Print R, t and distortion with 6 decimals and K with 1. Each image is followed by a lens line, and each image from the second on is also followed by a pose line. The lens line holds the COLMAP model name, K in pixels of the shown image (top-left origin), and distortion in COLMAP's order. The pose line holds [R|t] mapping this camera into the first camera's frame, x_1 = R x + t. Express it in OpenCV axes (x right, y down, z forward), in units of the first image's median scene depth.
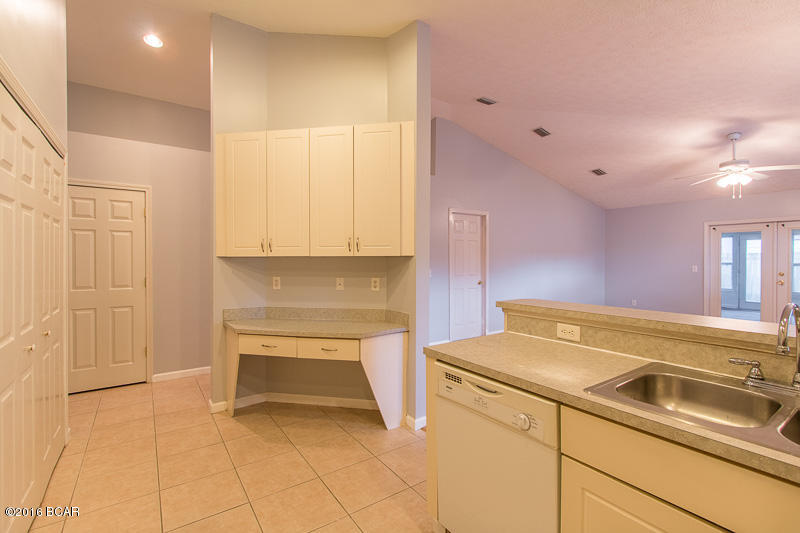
lens RADIAL K [[371.3, 0, 401.7], [0, 371.3, 264.7], [0, 0, 1]] dist [0.010233, -0.003566]
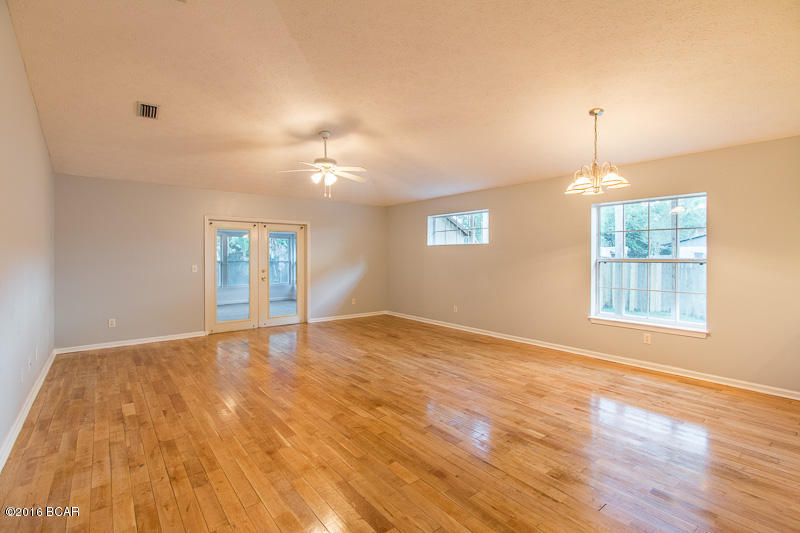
lens RADIAL K [[371.3, 0, 400.6], [0, 371.3, 255.7], [0, 0, 1]] dist [0.010233, -0.003566]
pose [[-0.051824, 0.000717, 0.998656, -0.302505], [0.019844, 0.999803, 0.000312, -0.039262], [-0.998459, 0.019833, -0.051828, 2.223045]]
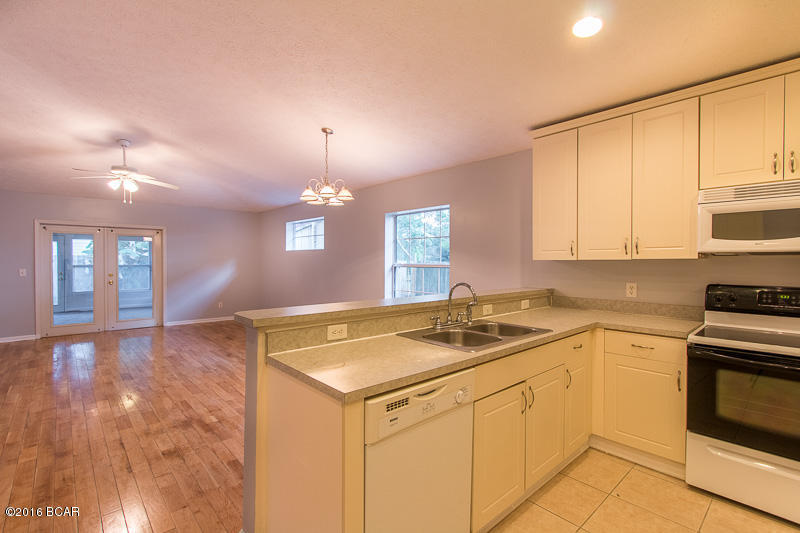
lens RADIAL K [[371.3, 0, 401.4], [0, 371.3, 264.7], [0, 0, 1]] dist [0.010233, -0.003566]
pose [[-0.115822, -0.010064, 0.993219, -0.595578], [0.015671, 0.999806, 0.011958, -0.015468], [-0.993146, 0.016950, -0.115642, 0.940467]]
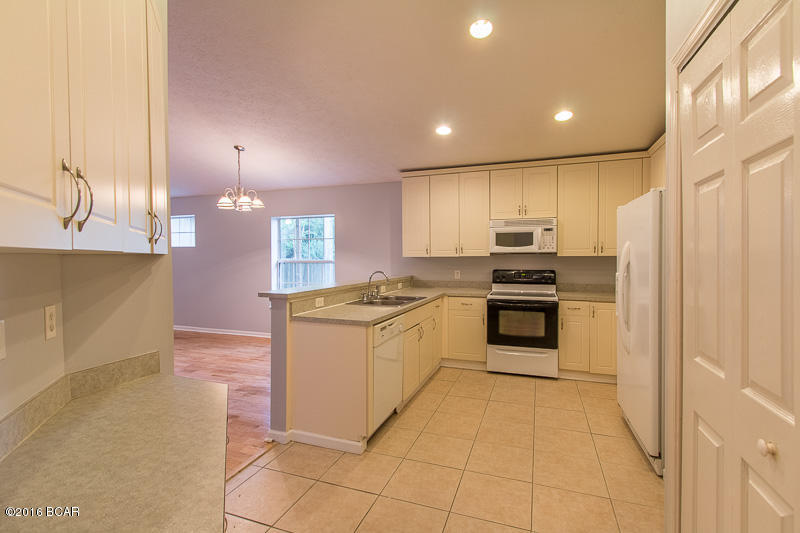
lens RADIAL K [[371.3, 0, 401.9], [0, 371.3, 261.6], [0, 0, 1]] dist [0.010233, -0.003566]
pose [[-0.558978, -0.008550, 0.829139, -1.138767], [0.016878, 0.999622, 0.021687, -0.031264], [-0.829011, 0.026117, -0.558622, 1.621641]]
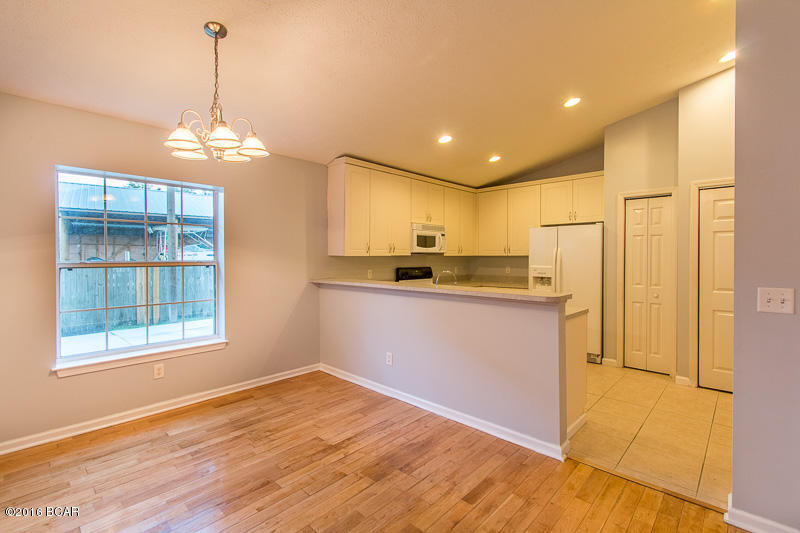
lens RADIAL K [[371.3, 0, 396.3], [0, 371.3, 262.6], [0, 0, 1]] dist [0.010233, -0.003566]
pose [[-0.981455, 0.003461, -0.191663, 1.220549], [-0.003128, 0.999415, 0.034063, -0.044202], [0.191669, 0.034031, -0.980869, 2.425470]]
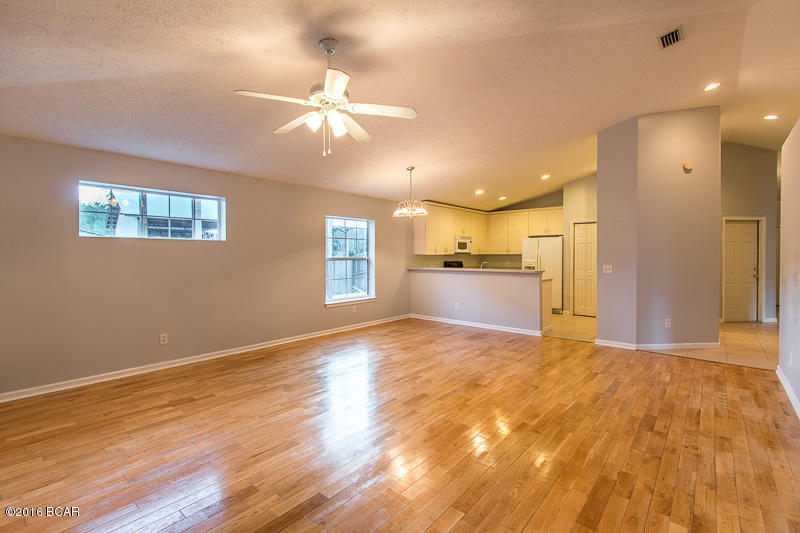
lens RADIAL K [[371.3, 0, 400.6], [0, 371.3, 259.8], [0, 0, 1]] dist [0.010233, -0.003566]
pose [[-0.968493, 0.004428, -0.249003, 2.419866], [-0.003843, 0.999457, 0.032722, -0.084708], [0.249012, 0.032648, -0.967950, 4.134284]]
